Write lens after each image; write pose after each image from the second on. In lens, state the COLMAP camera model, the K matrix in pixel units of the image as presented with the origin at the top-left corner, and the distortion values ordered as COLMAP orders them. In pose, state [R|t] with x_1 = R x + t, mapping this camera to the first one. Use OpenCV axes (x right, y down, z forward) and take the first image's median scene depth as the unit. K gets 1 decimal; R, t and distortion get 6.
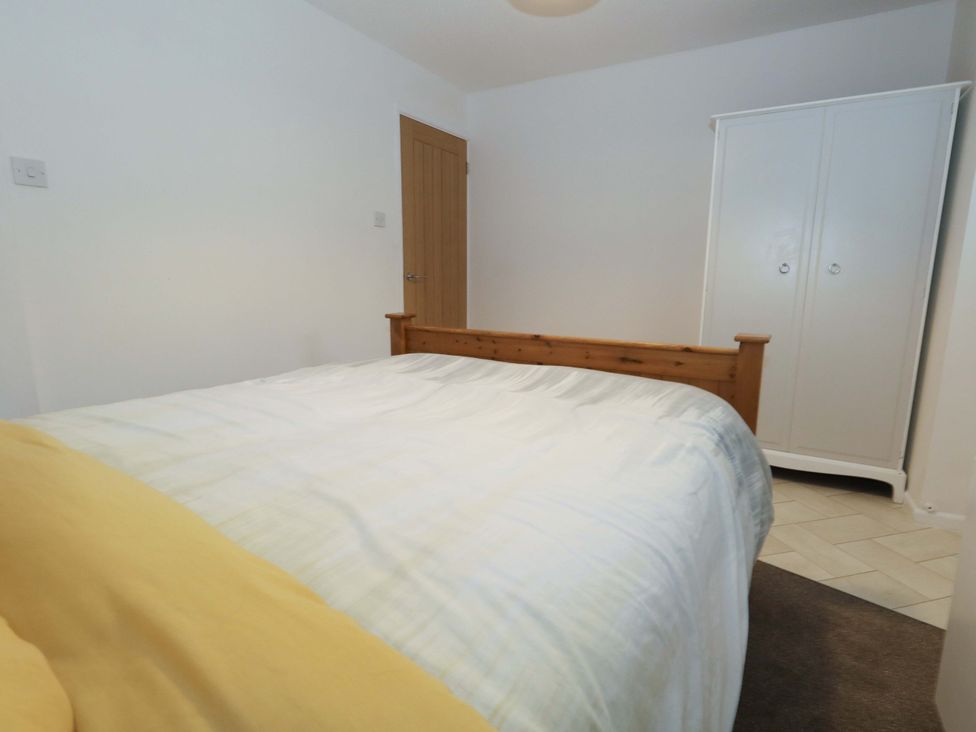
lens RADIAL K [[506.5, 0, 493.8], [0, 506.5, 361.2], [0, 0, 1]] dist [-0.000565, 0.000002]
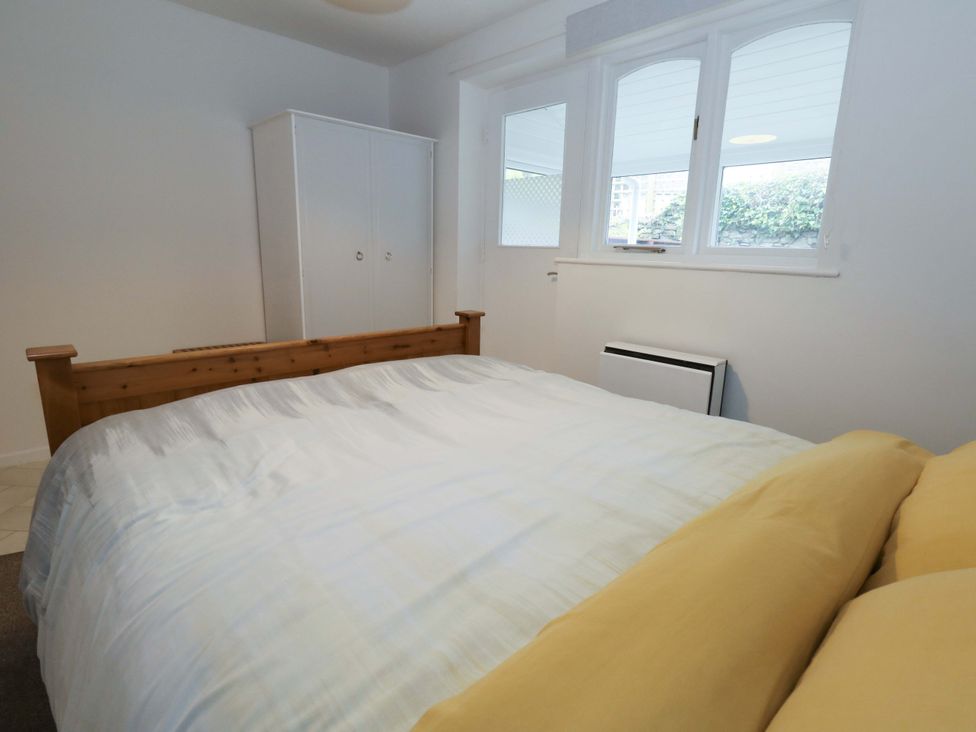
lens RADIAL K [[506.5, 0, 492.2], [0, 506.5, 366.7], [0, 0, 1]] dist [-0.000565, 0.000002]
pose [[0.276598, -0.222259, 0.934930, -0.766707], [0.143687, 0.971515, 0.188447, -0.145172], [-0.950183, 0.082214, 0.300655, 0.459045]]
